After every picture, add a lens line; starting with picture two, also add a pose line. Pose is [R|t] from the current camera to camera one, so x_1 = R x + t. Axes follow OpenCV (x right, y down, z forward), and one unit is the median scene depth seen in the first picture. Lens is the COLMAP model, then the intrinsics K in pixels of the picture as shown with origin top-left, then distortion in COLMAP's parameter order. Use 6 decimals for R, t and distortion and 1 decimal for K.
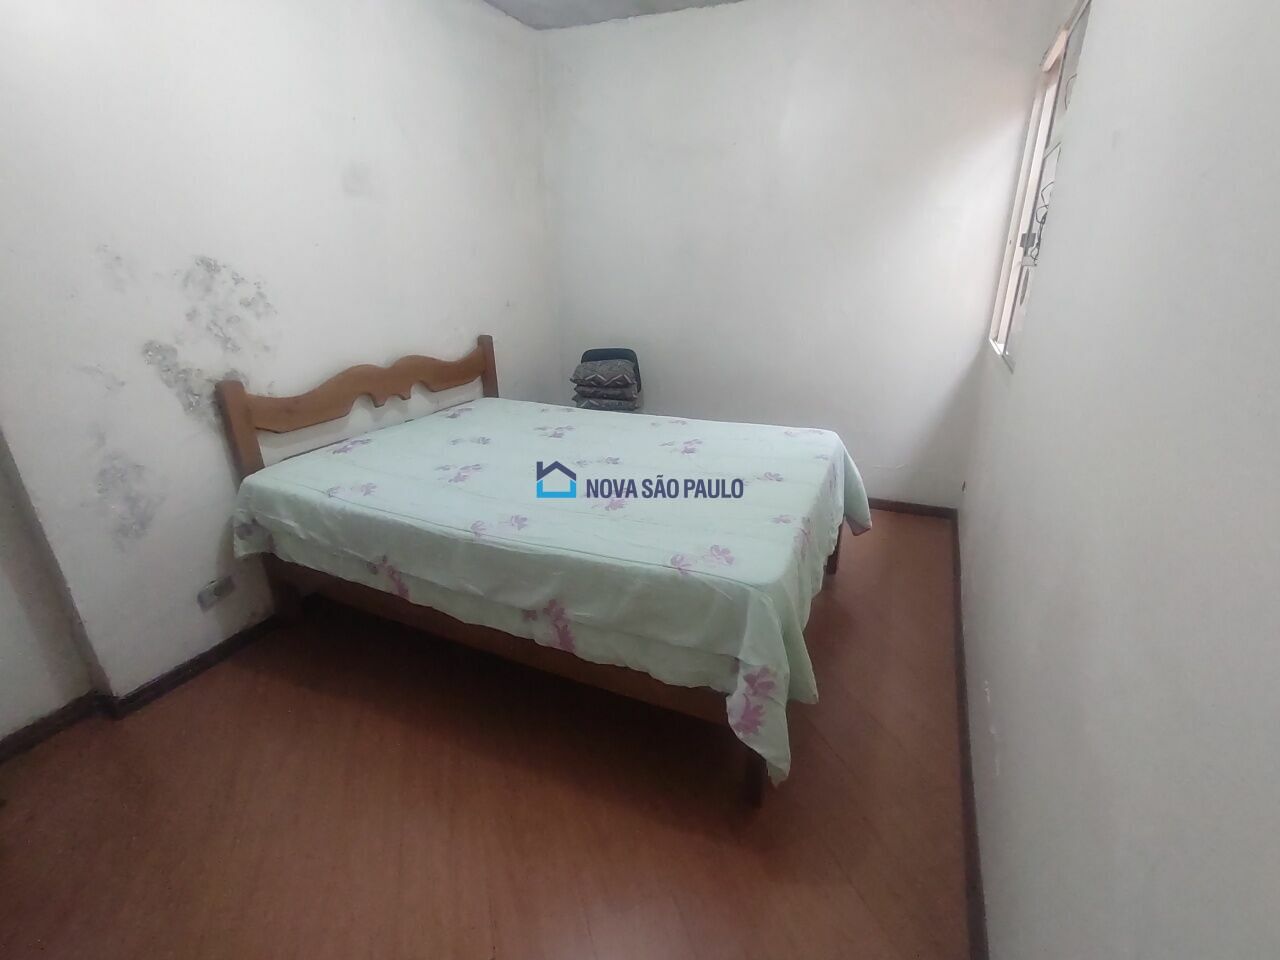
lens RADIAL K [[577.7, 0, 642.8], [0, 577.7, 477.6], [0, 0, 1]] dist [0.003625, 0.000686]
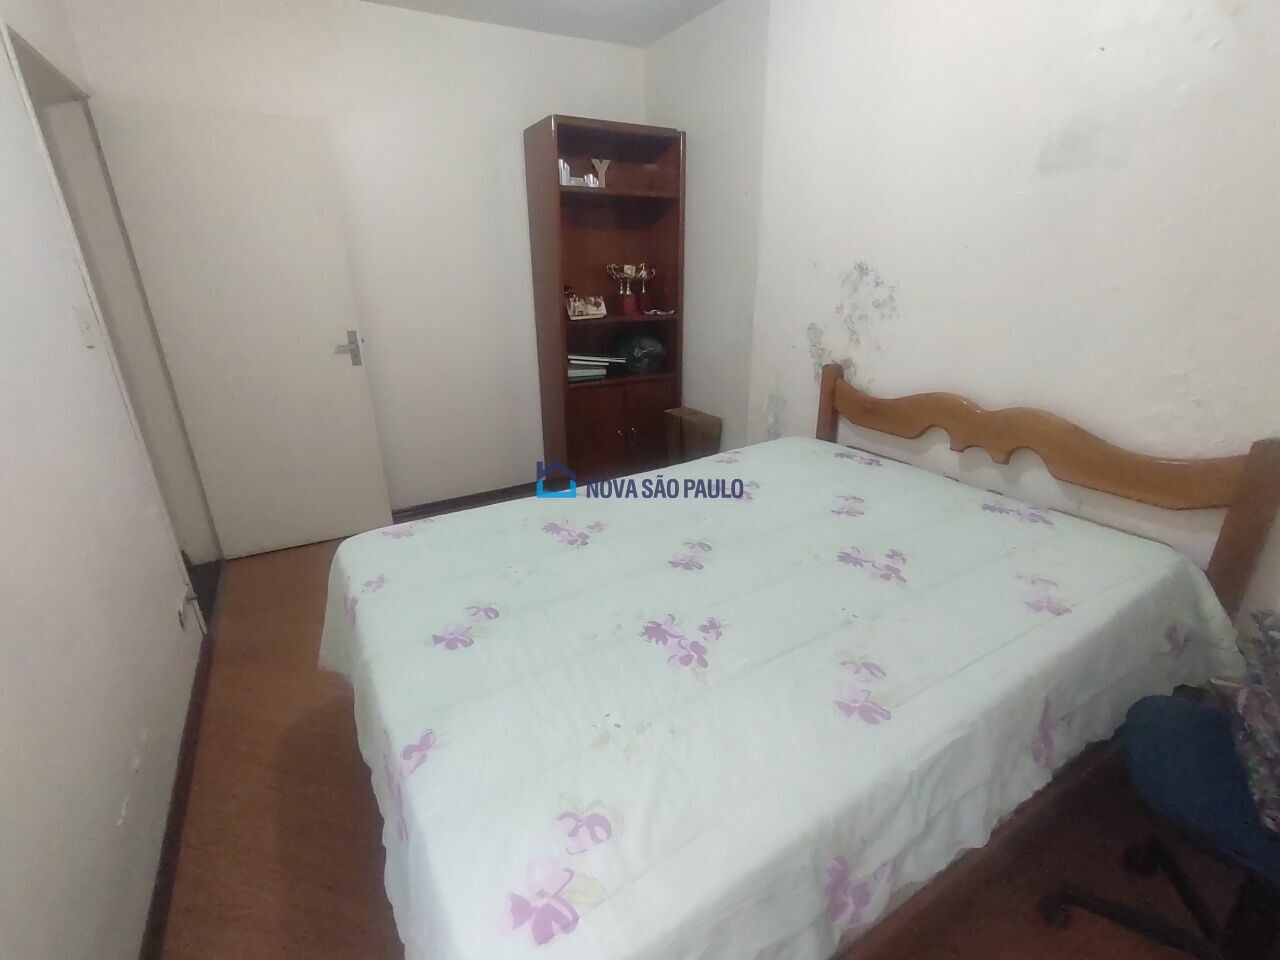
lens RADIAL K [[577.7, 0, 645.0], [0, 577.7, 482.1], [0, 0, 1]] dist [0.003625, 0.000686]
pose [[-0.557429, 0.308493, -0.770782, 0.514660], [-0.278122, 0.805371, 0.523475, -0.492916], [0.782254, 0.506172, -0.363139, 1.255221]]
